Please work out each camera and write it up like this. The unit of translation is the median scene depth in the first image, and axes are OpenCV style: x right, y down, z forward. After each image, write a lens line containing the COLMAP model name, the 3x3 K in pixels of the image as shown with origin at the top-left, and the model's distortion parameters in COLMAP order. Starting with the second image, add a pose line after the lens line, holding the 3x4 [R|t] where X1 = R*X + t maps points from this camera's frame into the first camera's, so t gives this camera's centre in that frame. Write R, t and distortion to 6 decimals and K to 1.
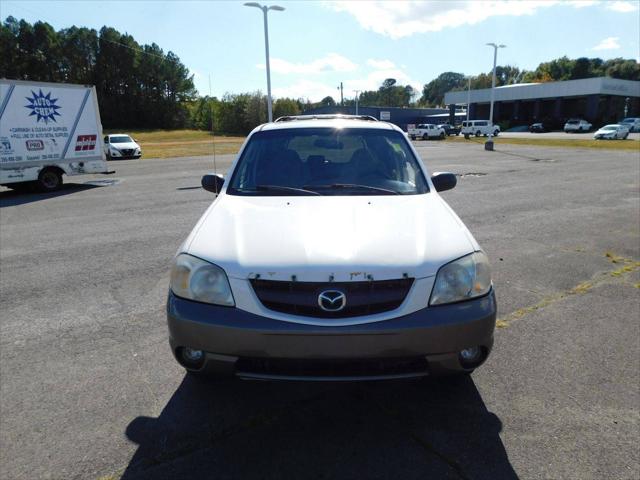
lens RADIAL K [[427.0, 0, 316.9], [0, 427.0, 242.7], [0, 0, 1]] dist [-0.076891, 0.063191]
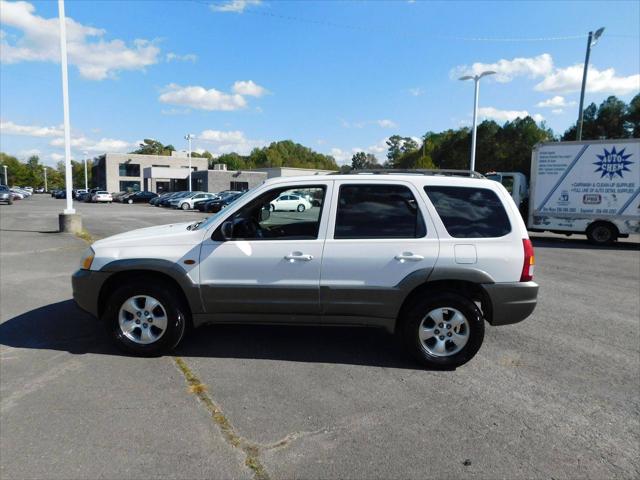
lens RADIAL K [[427.0, 0, 320.1], [0, 427.0, 246.9], [0, 0, 1]] dist [-0.076891, 0.063191]
pose [[-0.015210, 0.158880, -0.987181, 0.392355], [-0.275551, 0.948398, 0.156883, -0.097720], [0.961166, 0.274405, 0.029354, 0.349165]]
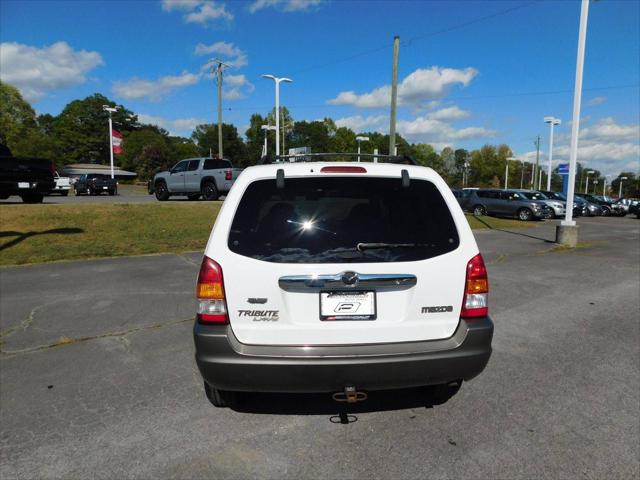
lens RADIAL K [[427.0, 0, 319.0], [0, 427.0, 241.1], [0, 0, 1]] dist [-0.076891, 0.063191]
pose [[-0.996789, 0.022170, -0.076943, 0.038158], [-0.007151, 0.932422, 0.361301, -0.177513], [0.079754, 0.360691, -0.929269, 0.698129]]
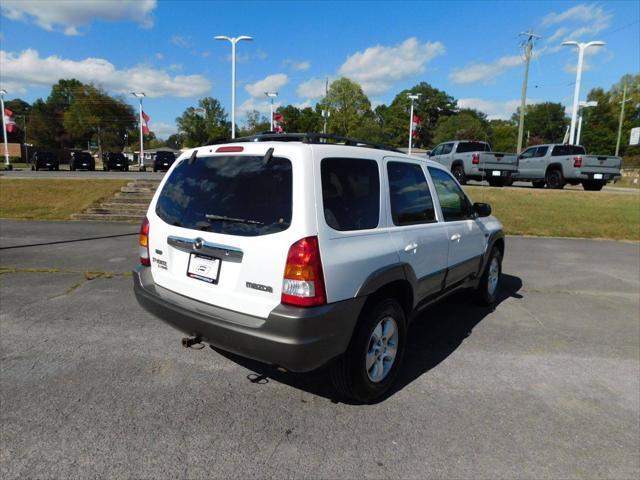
lens RADIAL K [[427.0, 0, 316.9], [0, 427.0, 237.8], [0, 0, 1]] dist [-0.076891, 0.063191]
pose [[-0.797498, -0.100430, 0.594904, -0.177230], [0.136508, 0.930440, 0.340070, -0.162314], [-0.587675, 0.352414, -0.728315, 0.650217]]
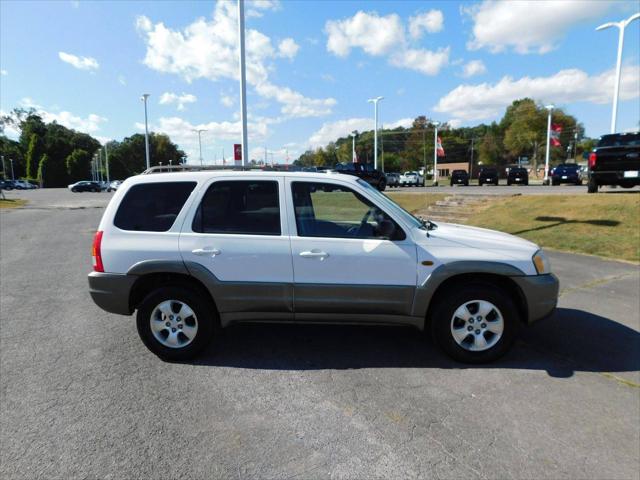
lens RADIAL K [[427.0, 0, 317.5], [0, 427.0, 242.0], [0, 0, 1]] dist [-0.076891, 0.063191]
pose [[0.067787, -0.125919, 0.989722, -0.376605], [0.261927, 0.959454, 0.104128, -0.077116], [-0.962704, 0.252177, 0.098020, 0.312184]]
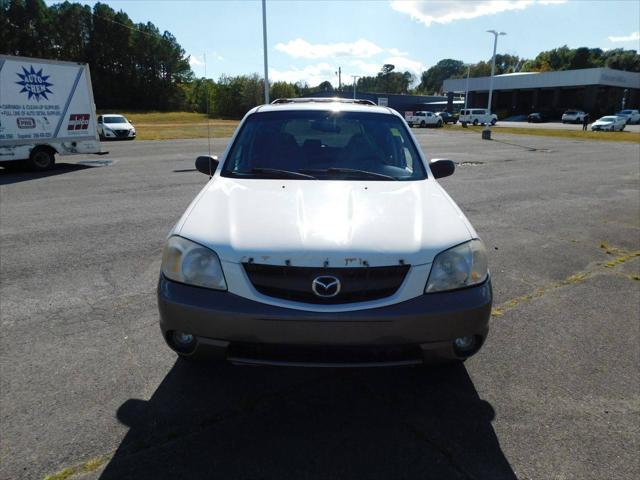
lens RADIAL K [[427.0, 0, 316.9], [0, 427.0, 241.6], [0, 0, 1]] dist [-0.076891, 0.063191]
pose [[0.999733, 0.019144, 0.012968, -0.000186], [-0.019537, 0.999332, 0.030886, 0.000649], [-0.012368, -0.031131, 0.999439, 0.003729]]
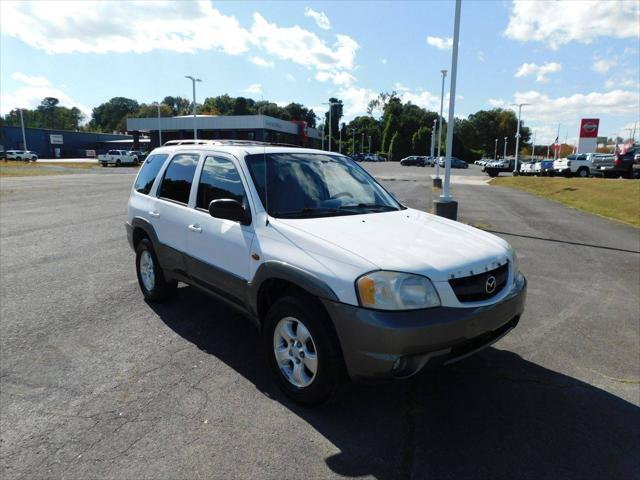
lens RADIAL K [[427.0, 0, 315.5], [0, 427.0, 244.4], [0, 0, 1]] dist [-0.076891, 0.063191]
pose [[0.747251, -0.106504, 0.655952, -0.206607], [0.143385, 0.989663, -0.002655, -0.010972], [-0.648889, 0.096038, 0.754798, 0.056868]]
